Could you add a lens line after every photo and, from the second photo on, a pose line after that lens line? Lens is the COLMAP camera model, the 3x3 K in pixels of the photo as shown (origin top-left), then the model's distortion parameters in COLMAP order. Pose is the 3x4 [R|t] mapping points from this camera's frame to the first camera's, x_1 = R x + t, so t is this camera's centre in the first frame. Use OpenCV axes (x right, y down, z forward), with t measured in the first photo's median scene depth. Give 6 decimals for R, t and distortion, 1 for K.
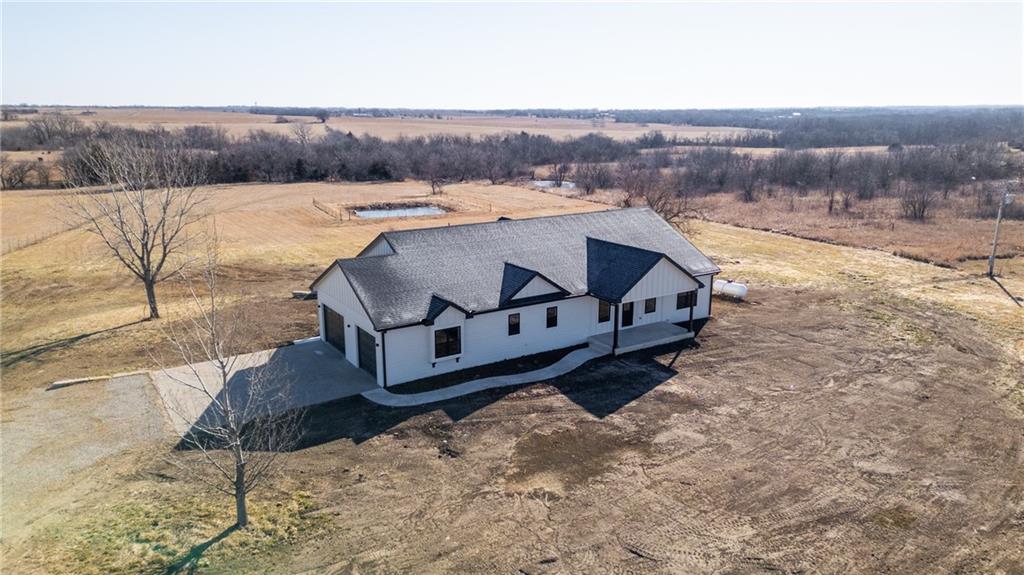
lens RADIAL K [[738.7, 0, 512.0], [0, 738.7, 287.5], [0, 0, 1]] dist [0.092741, -0.093197]
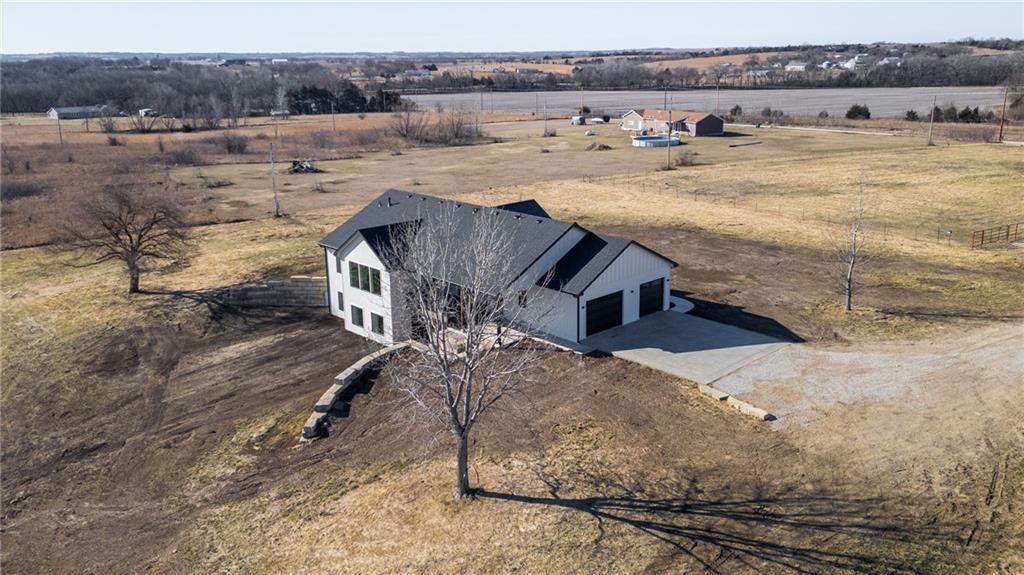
lens RADIAL K [[738.7, 0, 512.0], [0, 738.7, 287.5], [0, 0, 1]] dist [0.092741, -0.093197]
pose [[-0.129421, -0.286961, 0.949160, -1.573564], [0.246952, 0.917722, 0.311129, -0.461224], [-0.960346, 0.274663, -0.047907, 1.405985]]
